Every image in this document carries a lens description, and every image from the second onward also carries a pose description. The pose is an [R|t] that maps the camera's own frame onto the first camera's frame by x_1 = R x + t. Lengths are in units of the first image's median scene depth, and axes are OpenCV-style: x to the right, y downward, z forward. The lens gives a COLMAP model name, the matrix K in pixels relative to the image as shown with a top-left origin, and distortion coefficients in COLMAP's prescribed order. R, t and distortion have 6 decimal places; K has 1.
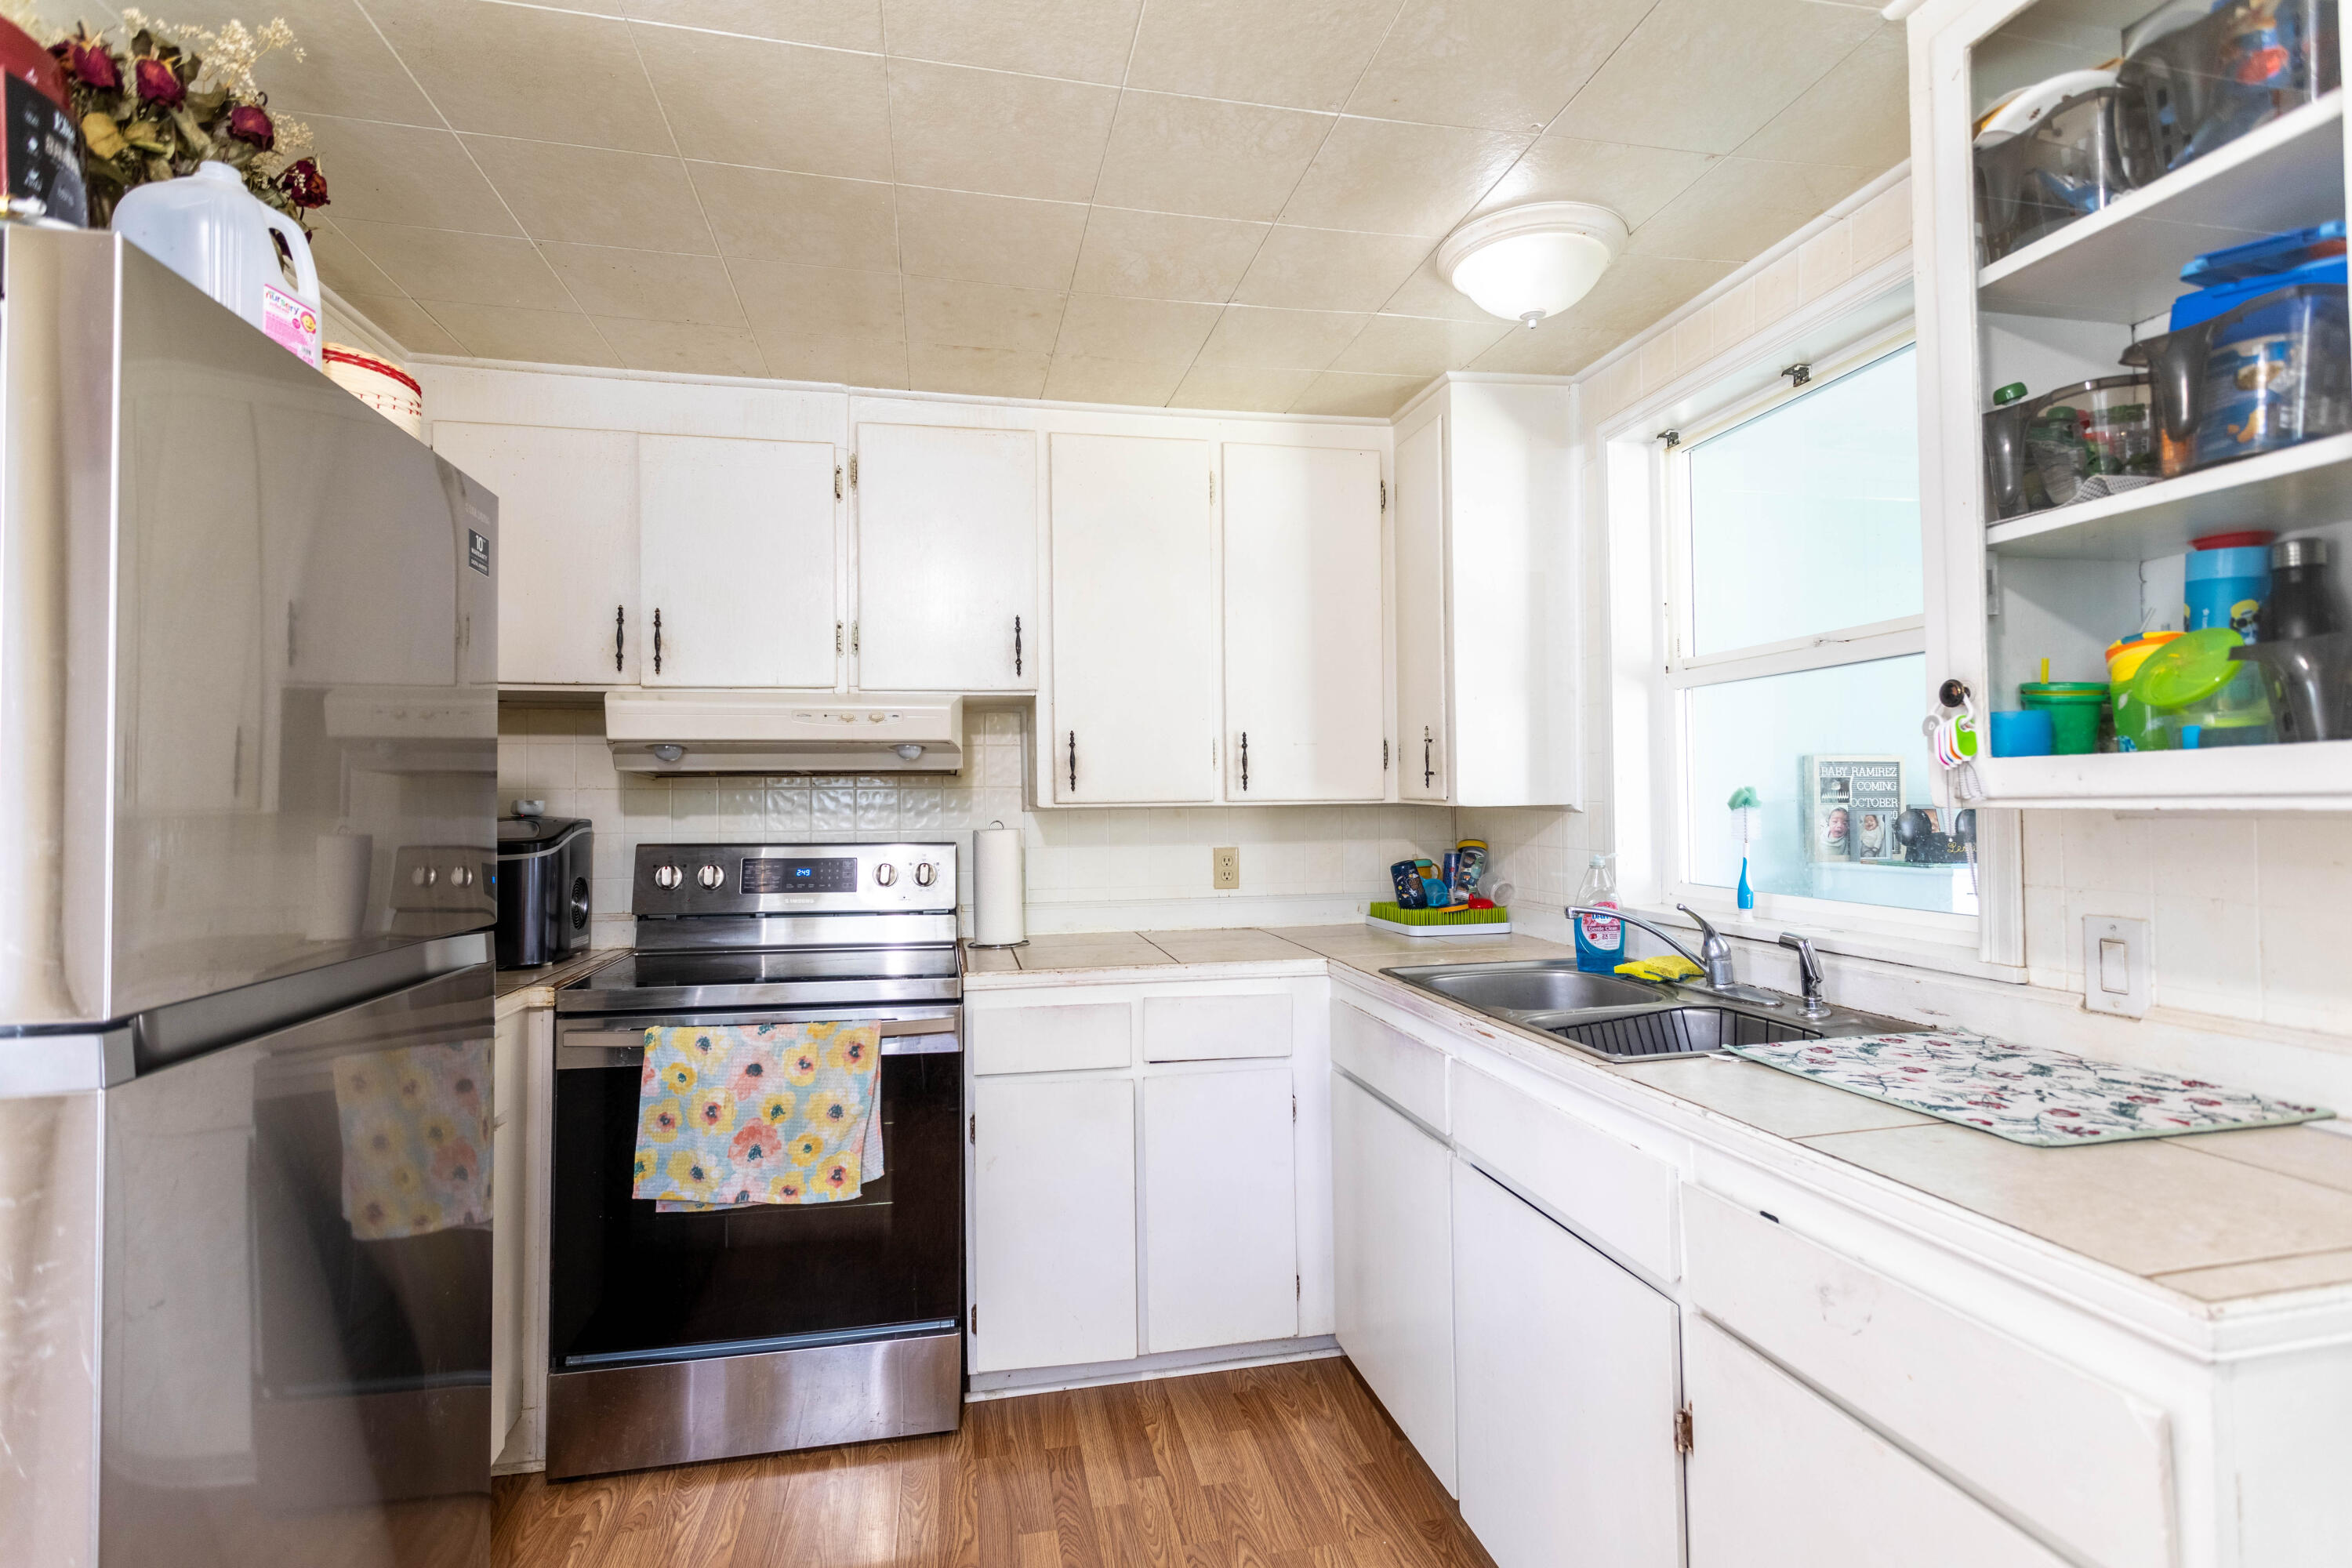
lens RADIAL K [[1113.5, 0, 1178.0], [0, 1113.5, 775.3], [0, 0, 1]] dist [0.001848, 0.001648]
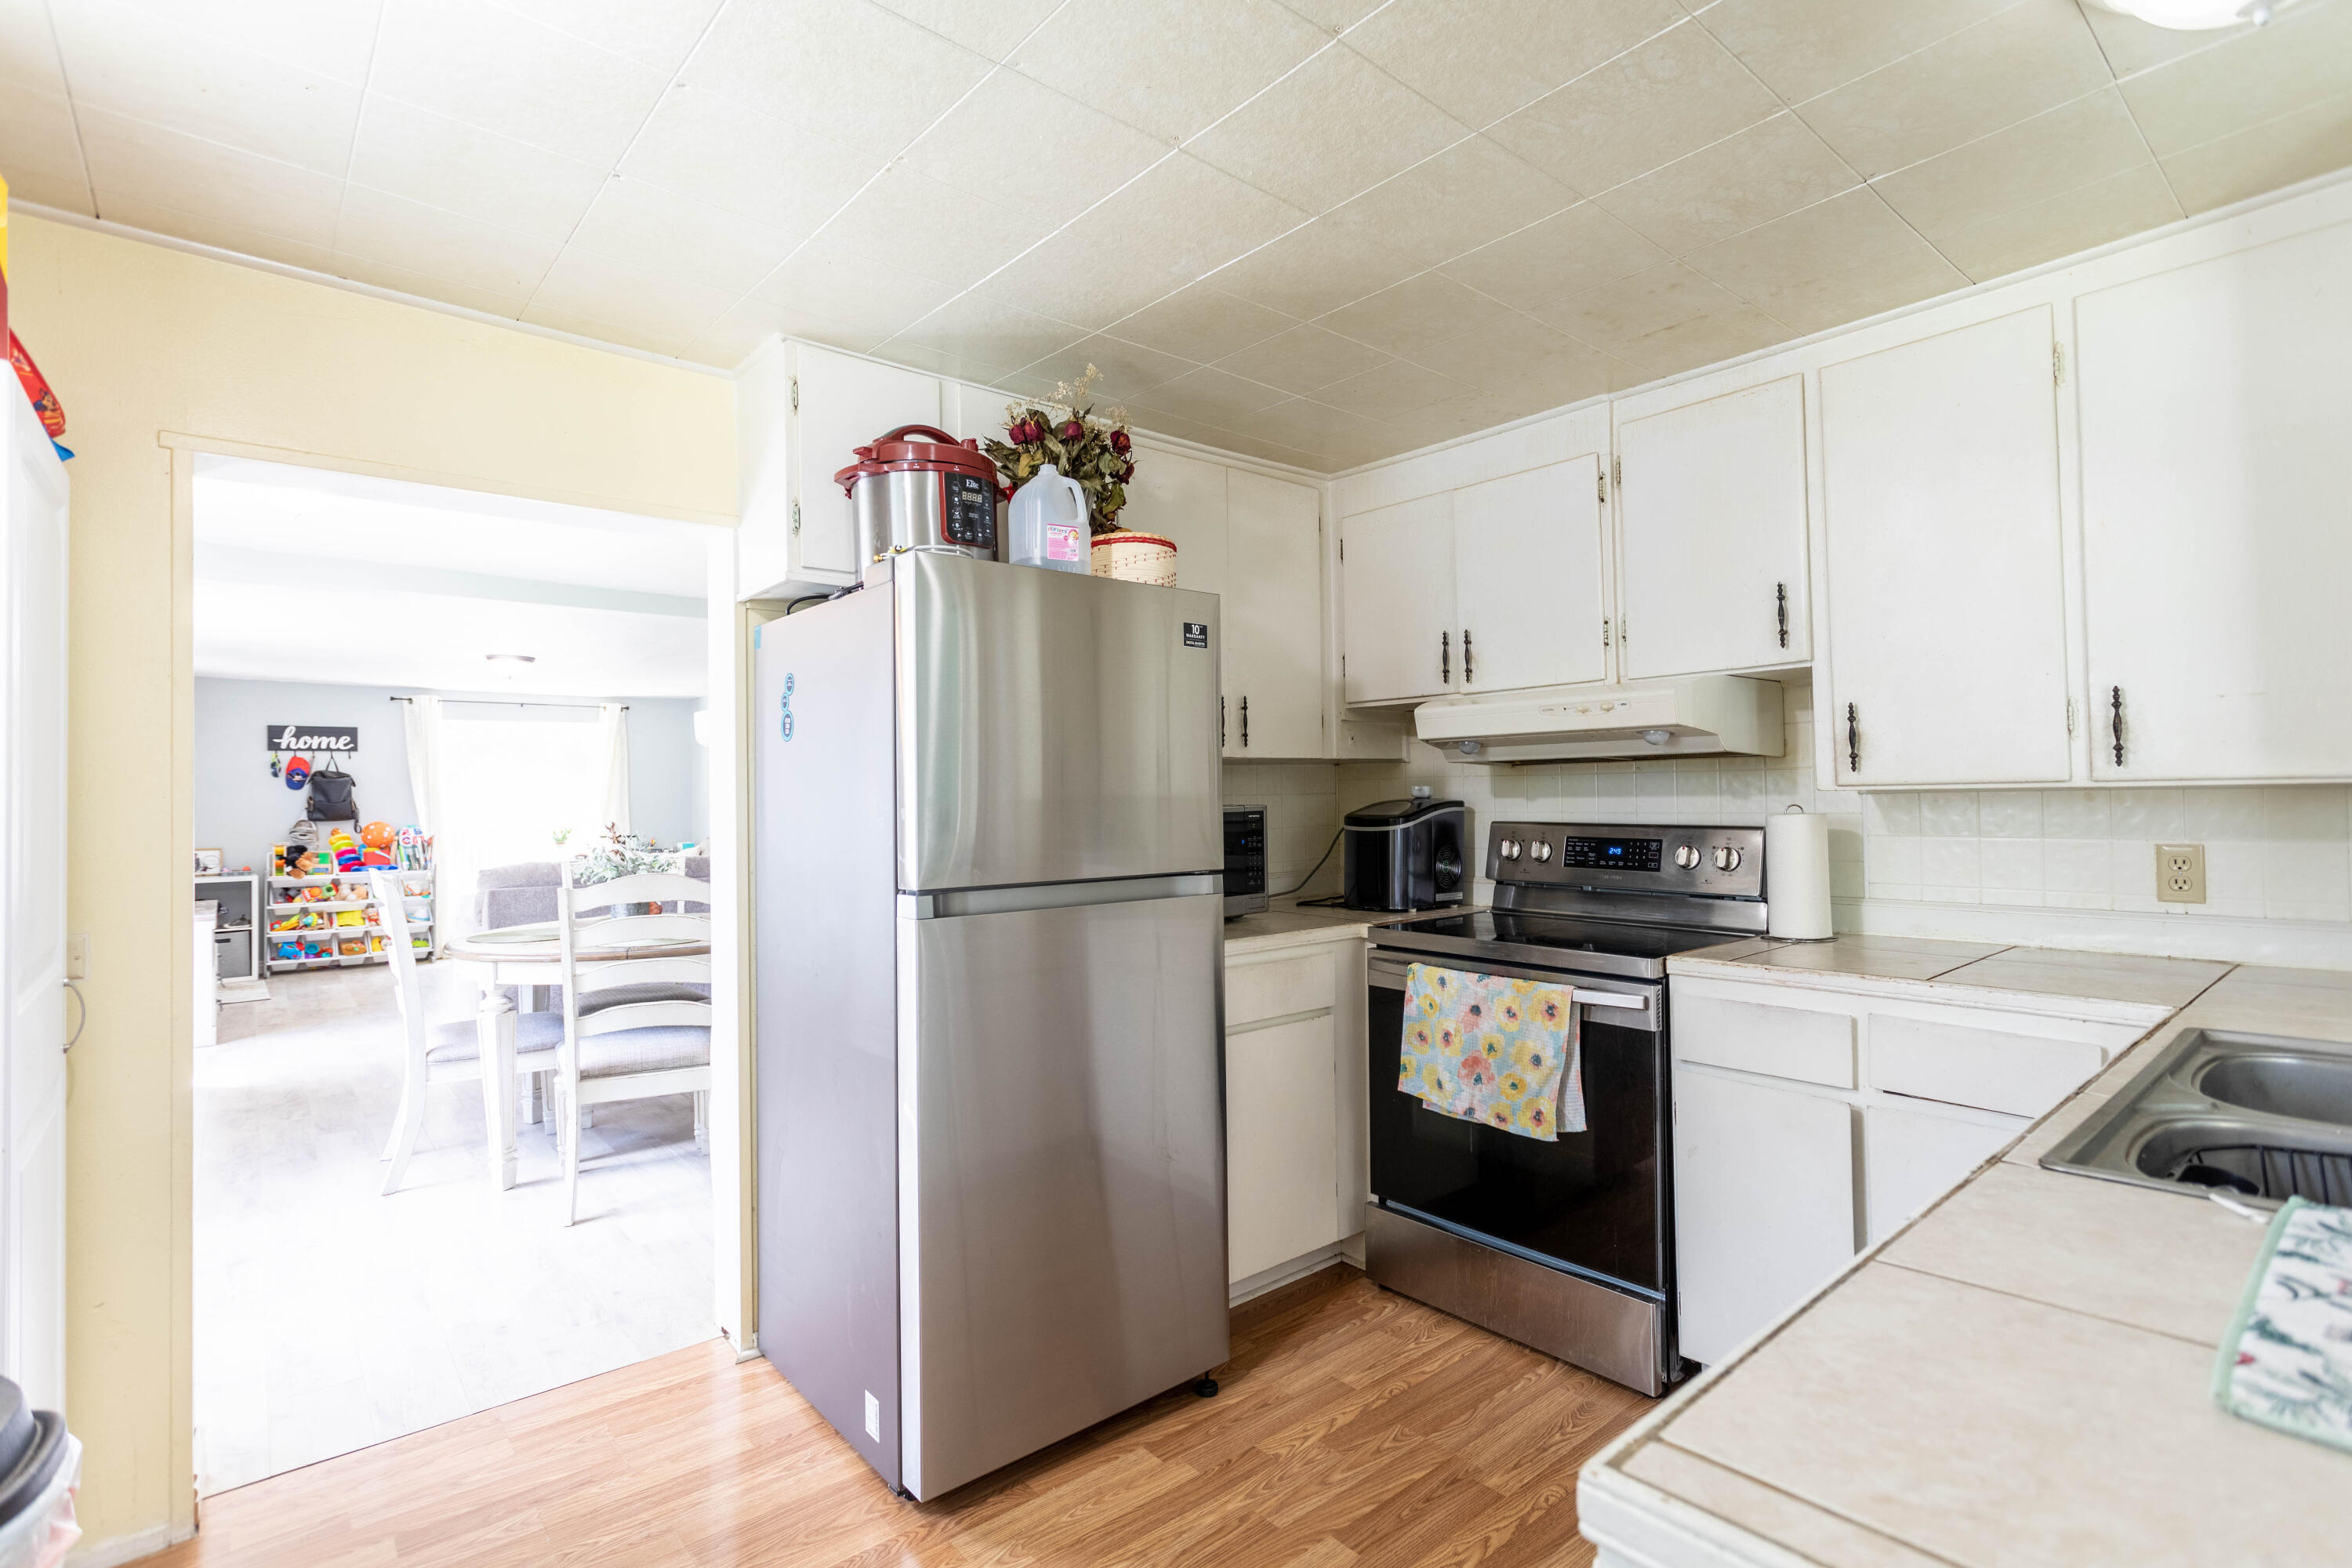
lens RADIAL K [[1113.5, 0, 1171.8], [0, 1113.5, 777.8], [0, 0, 1]] dist [0.001848, 0.001648]
pose [[0.479229, -0.012745, -0.877597, 0.514204], [0.033784, 0.999421, 0.003934, -0.002989], [0.877039, -0.031534, 0.479383, 0.138226]]
